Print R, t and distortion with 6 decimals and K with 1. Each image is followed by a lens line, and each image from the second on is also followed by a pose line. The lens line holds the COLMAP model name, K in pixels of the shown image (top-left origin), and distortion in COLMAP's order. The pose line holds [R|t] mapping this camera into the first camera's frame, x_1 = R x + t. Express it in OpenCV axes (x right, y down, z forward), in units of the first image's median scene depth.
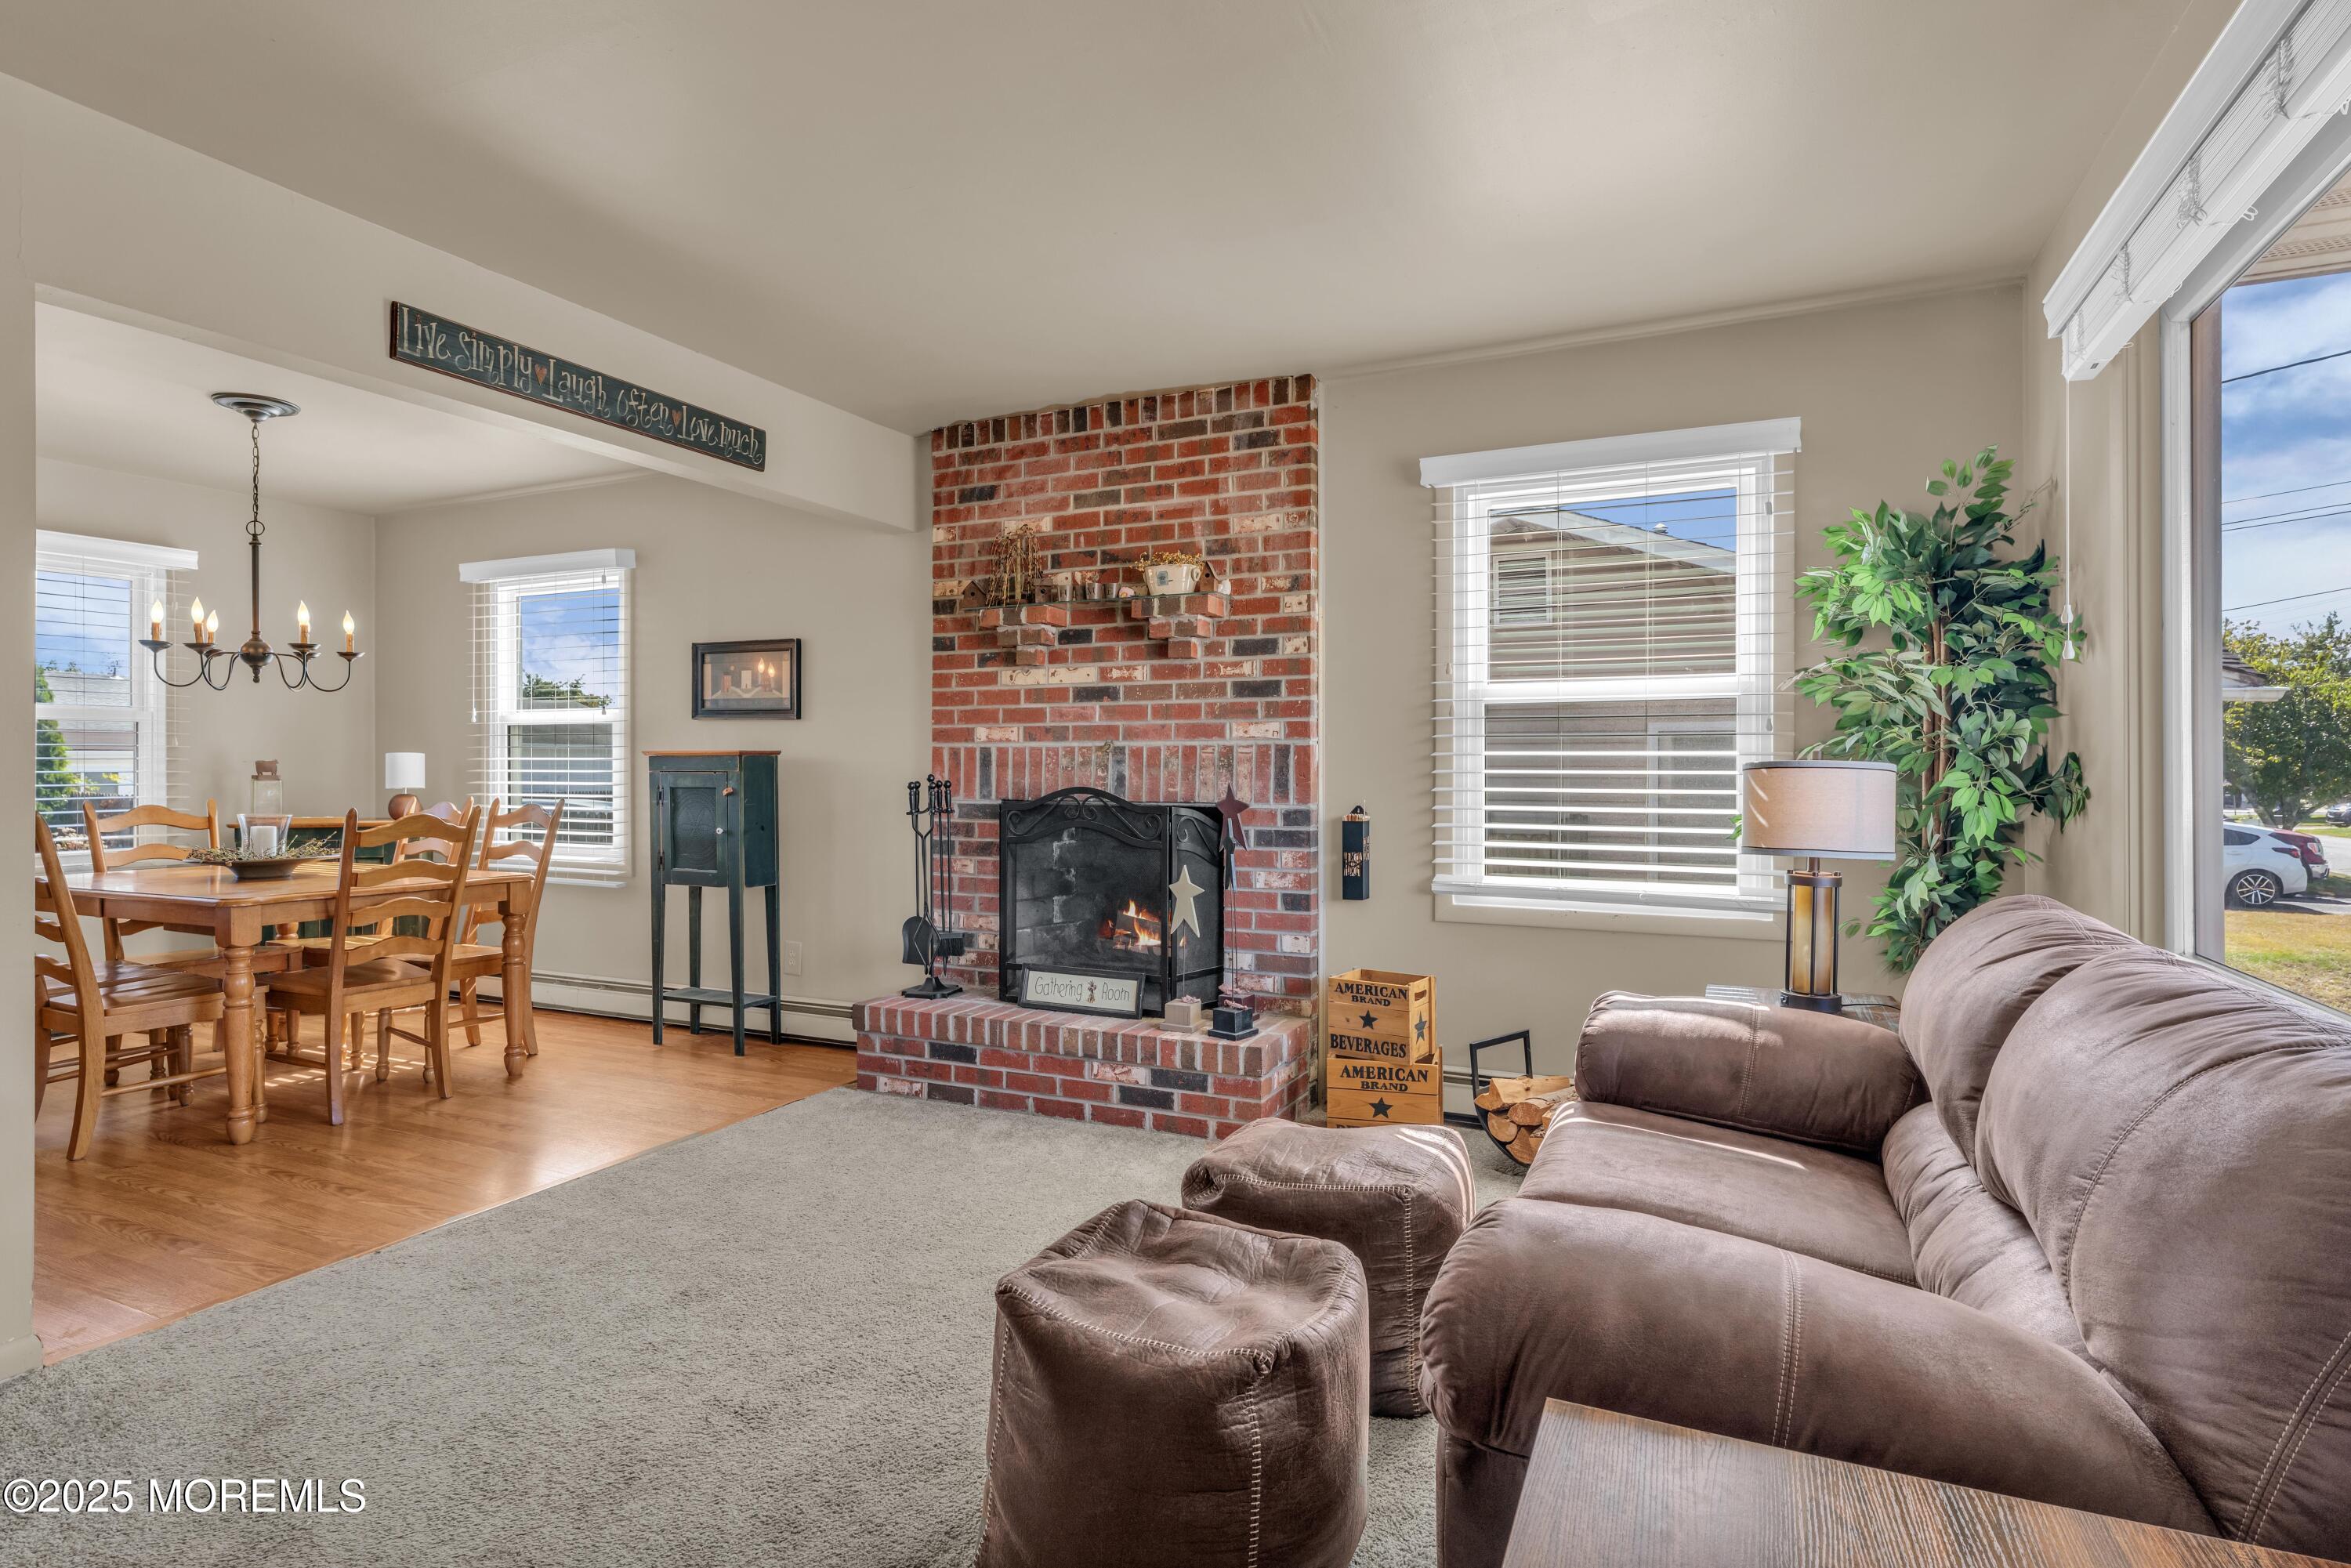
lens RADIAL K [[1138.9, 0, 1169.1], [0, 1138.9, 780.5], [0, 0, 1]] dist [-0.000840, 0.000635]
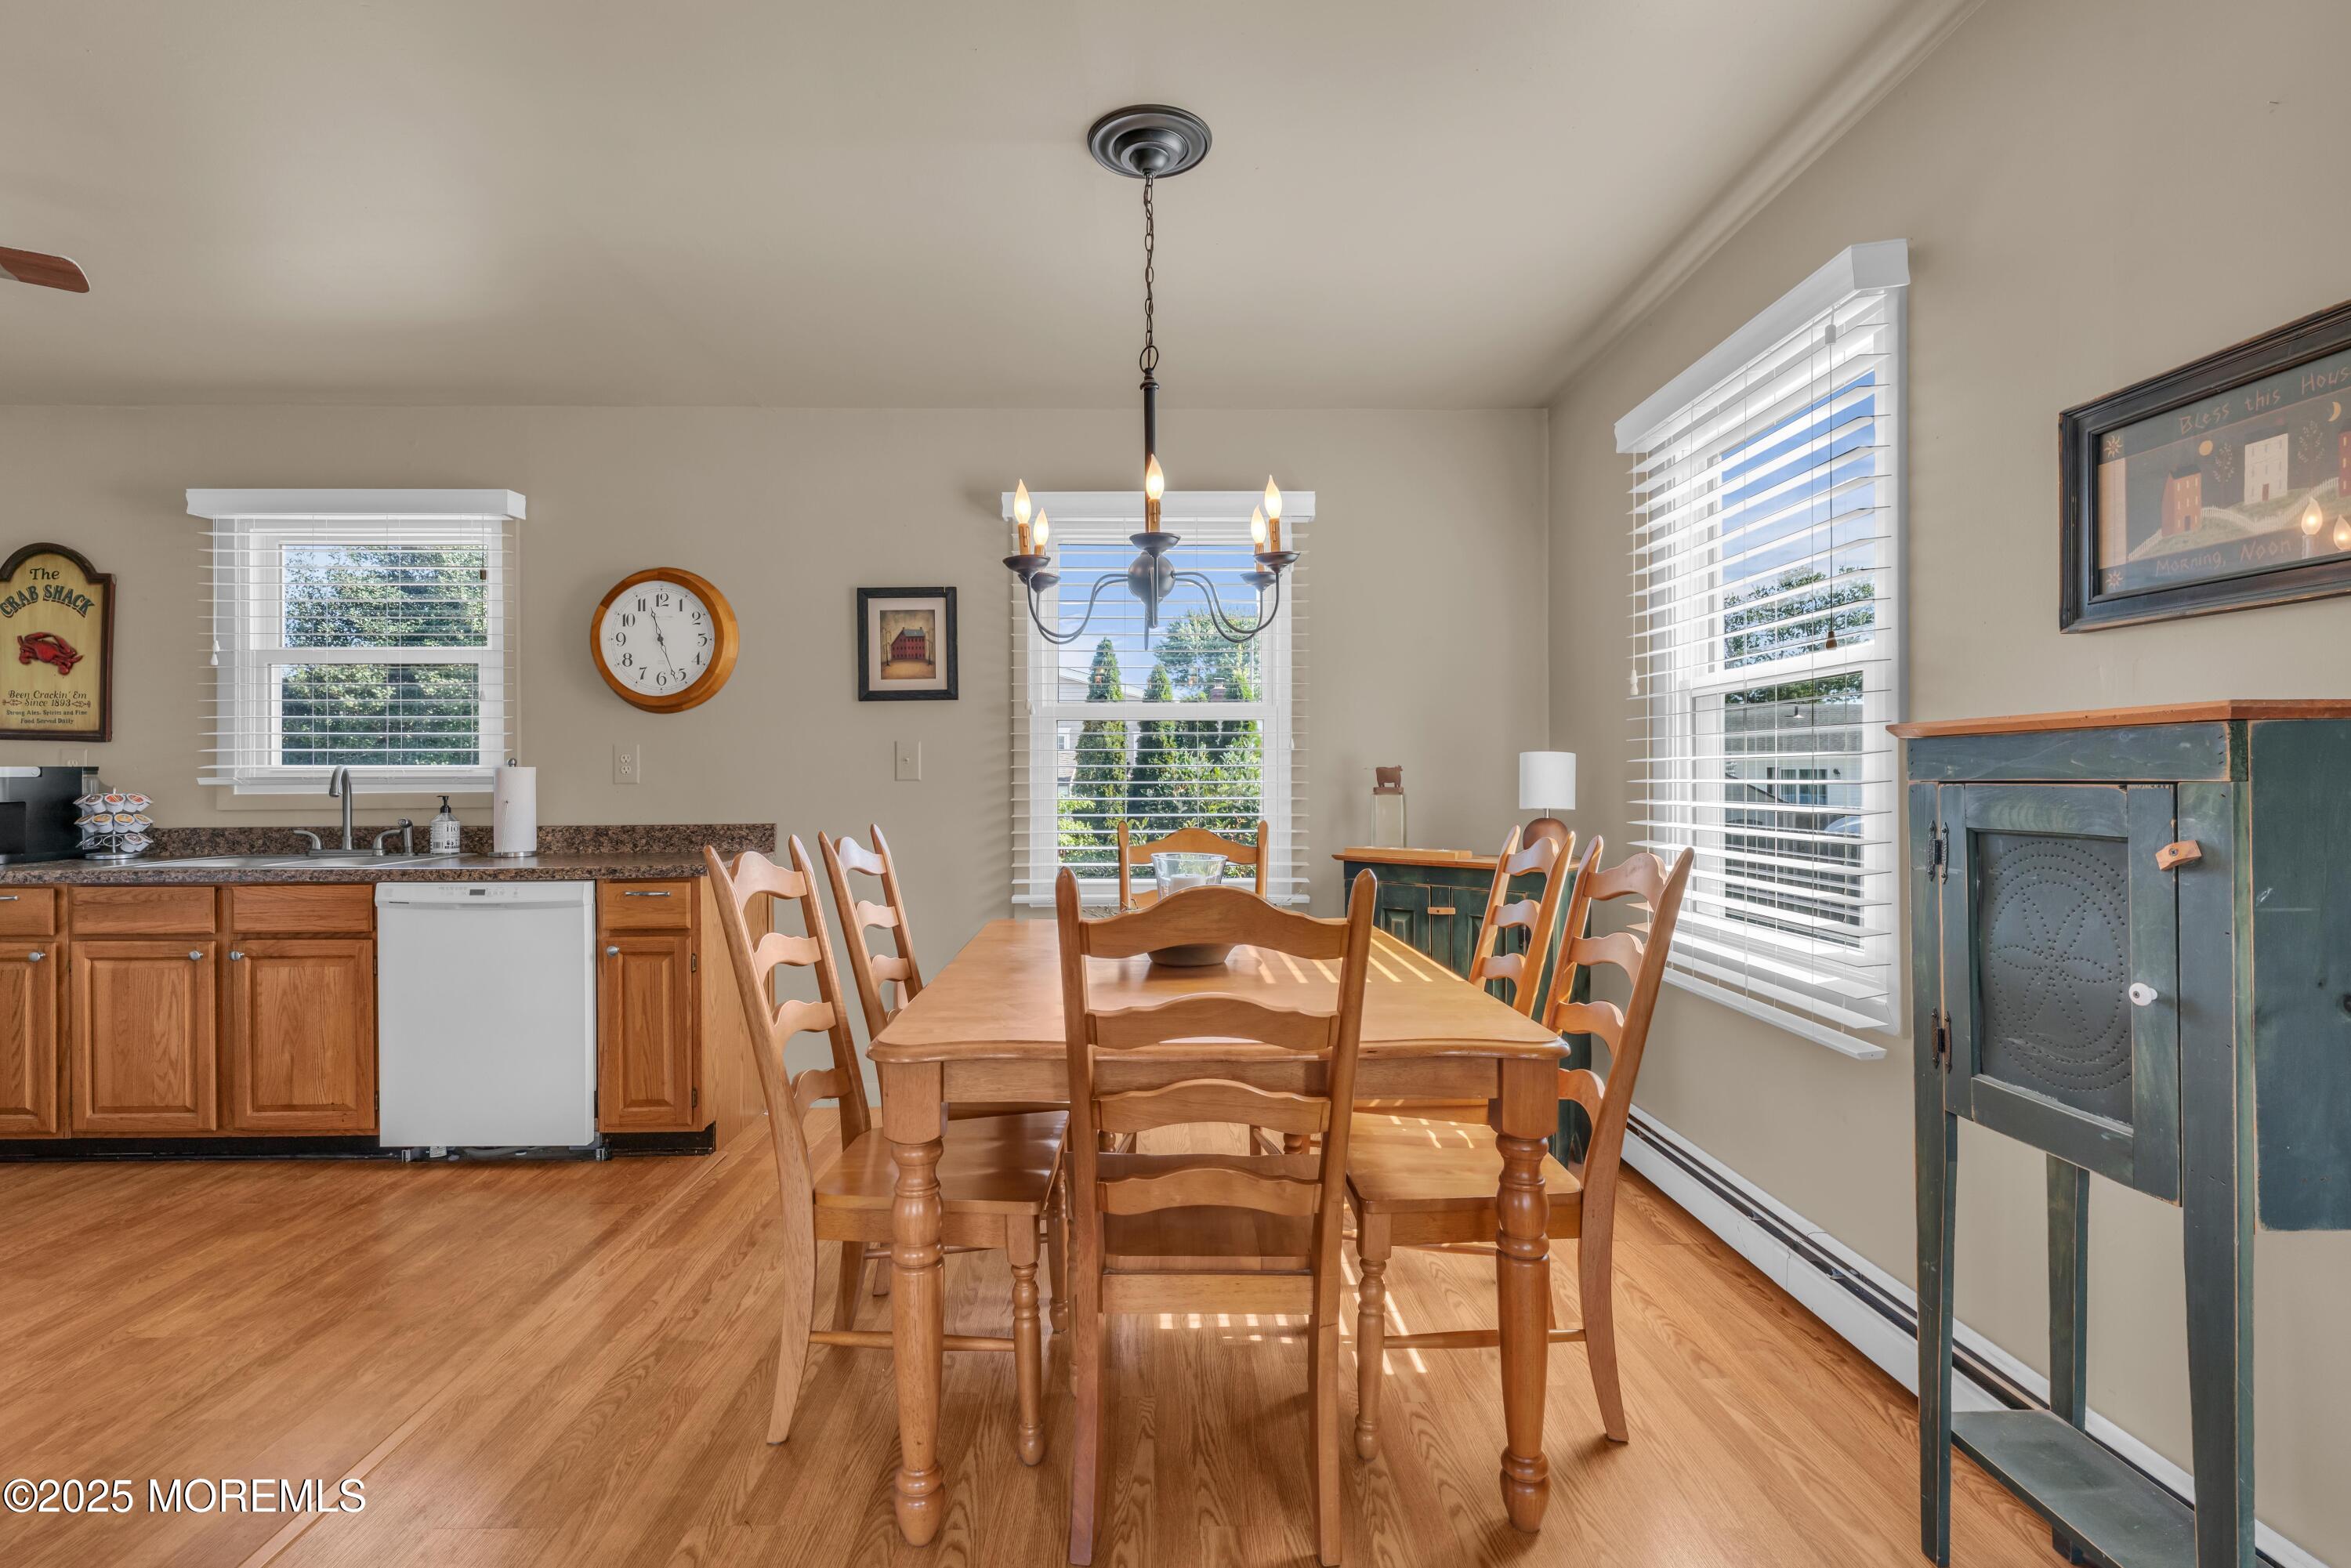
lens RADIAL K [[1138.9, 0, 1169.1], [0, 1138.9, 780.5], [0, 0, 1]] dist [-0.000840, 0.000635]
pose [[0.440722, -0.001715, -0.897642, -0.284773], [-0.005040, 0.999978, -0.004386, -0.006739], [0.897630, 0.006457, 0.440703, 0.756893]]
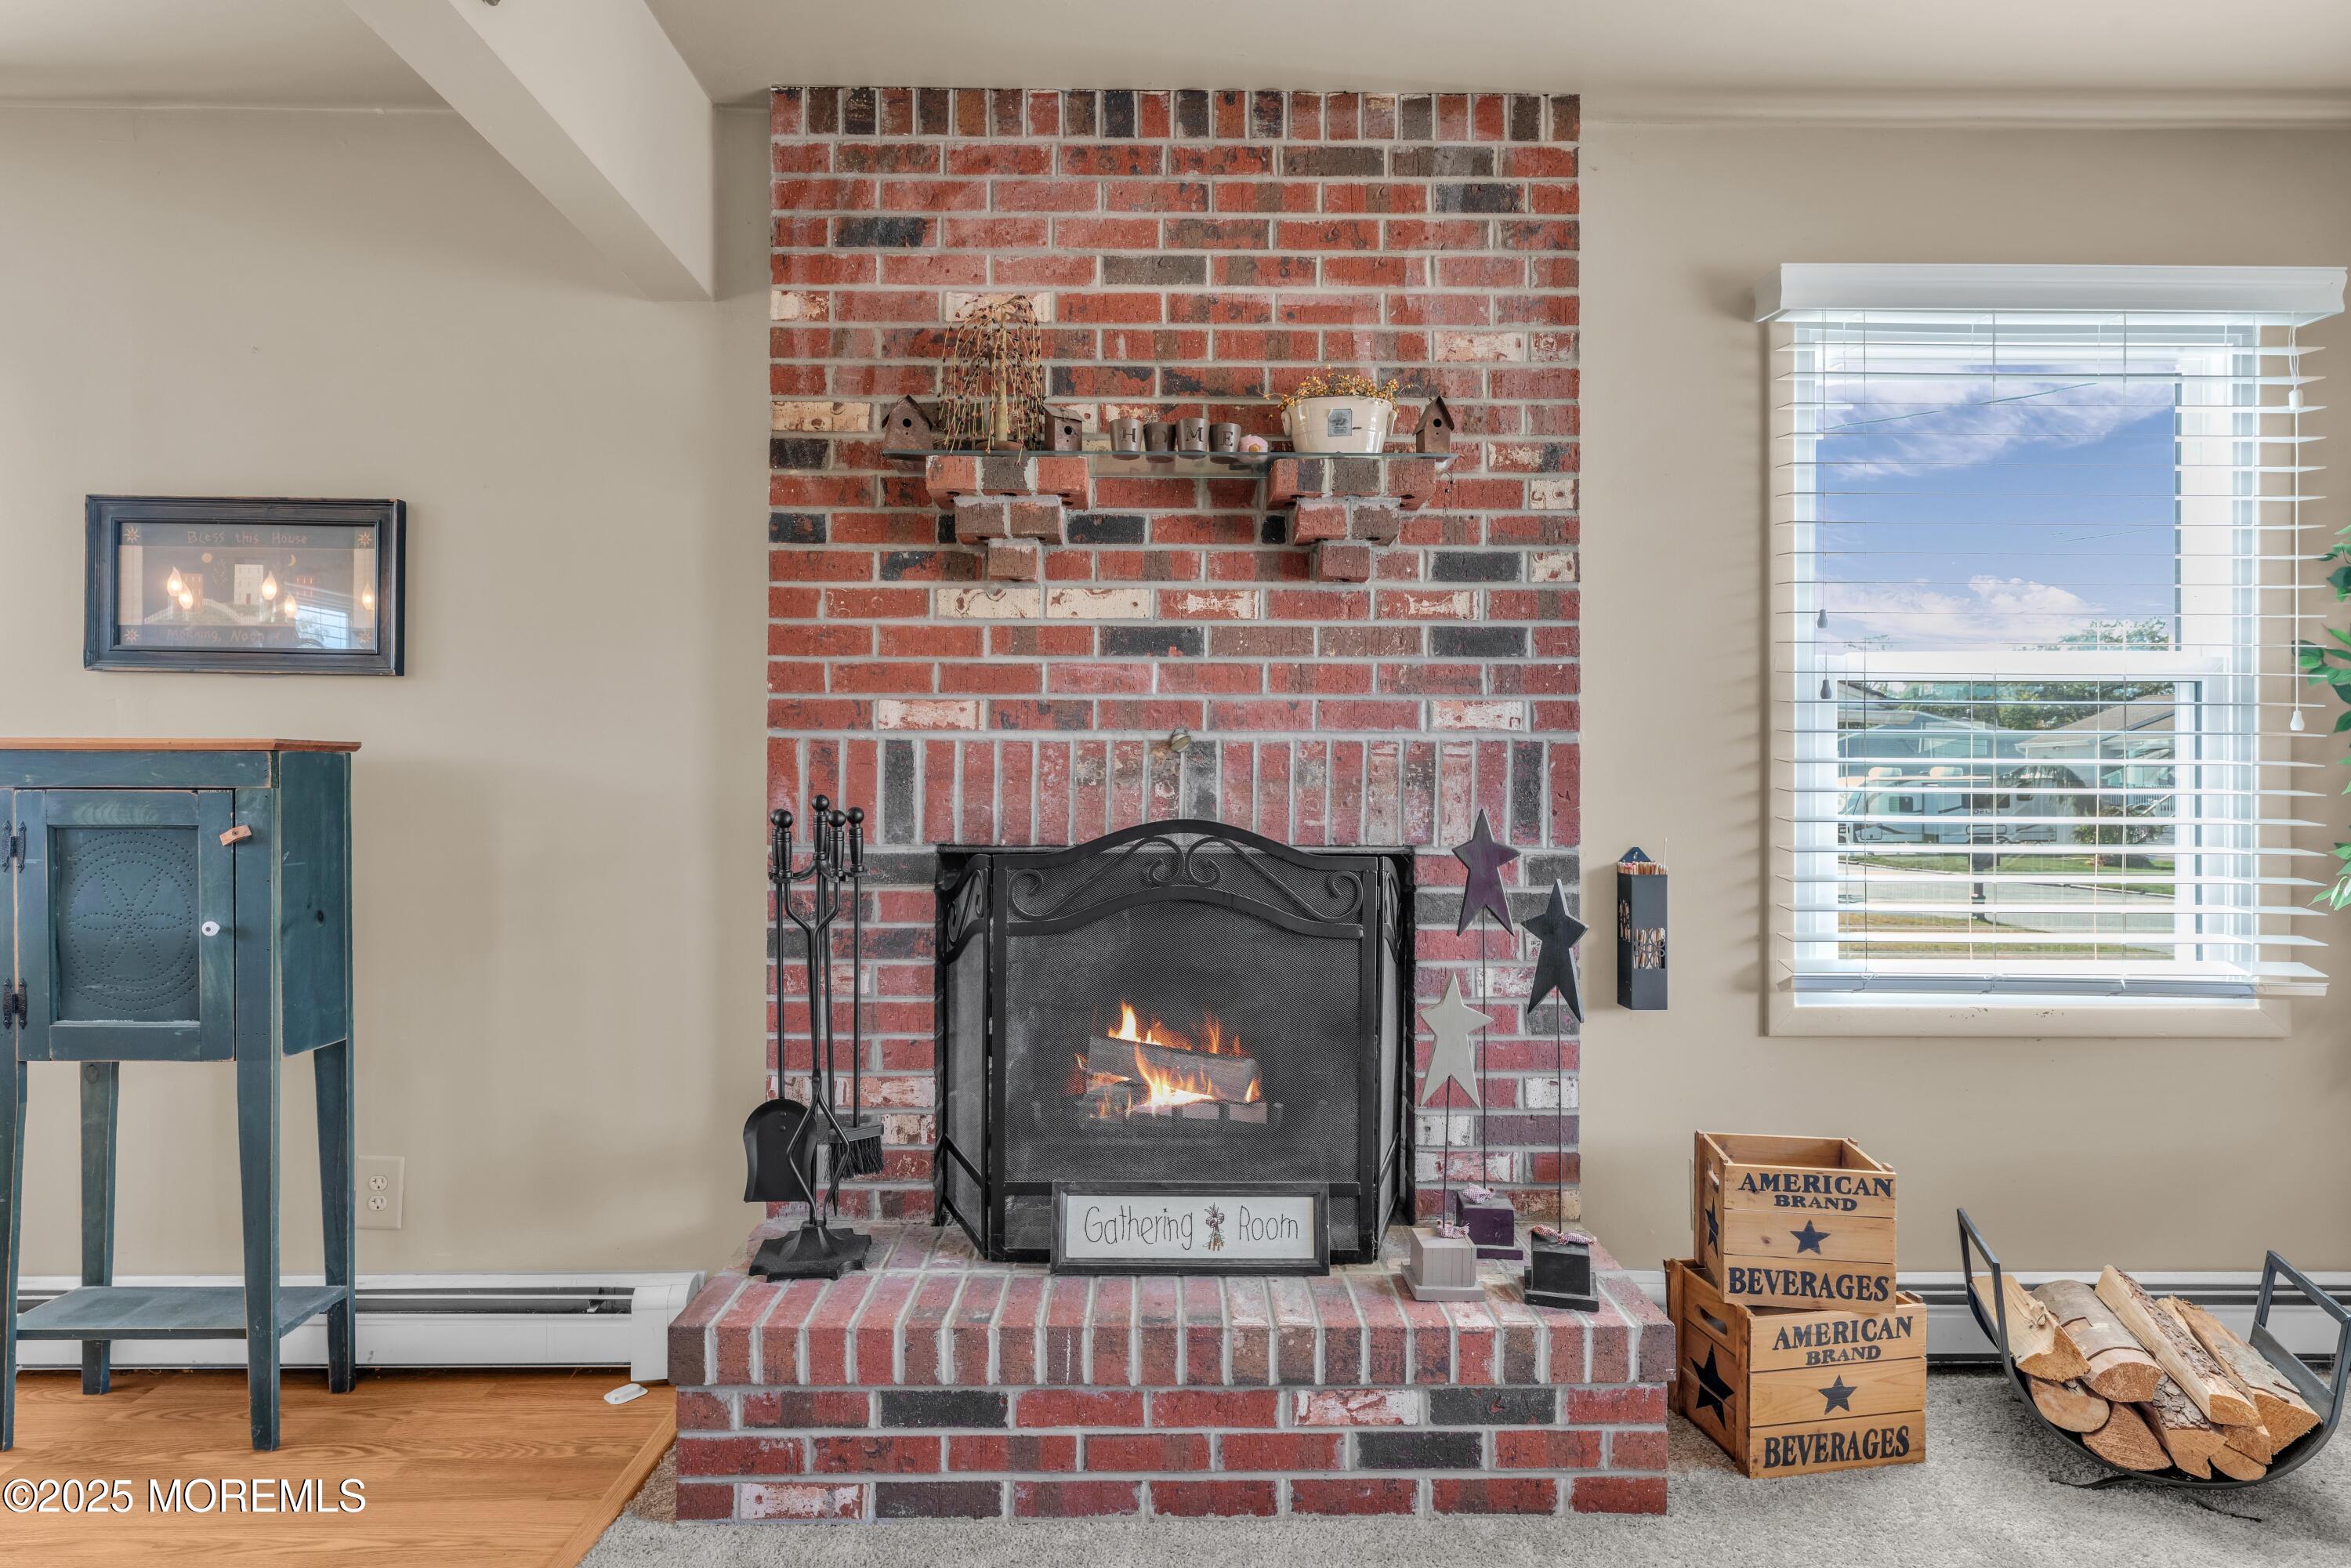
lens RADIAL K [[1247.8, 0, 1175.5], [0, 1247.8, 784.0], [0, 0, 1]] dist [-0.002073, -0.001036]
pose [[0.904777, 0.000706, 0.425886, -0.306004], [0.002514, 0.999972, -0.006999, -0.006282], [-0.425879, 0.007403, 0.904750, 0.488279]]
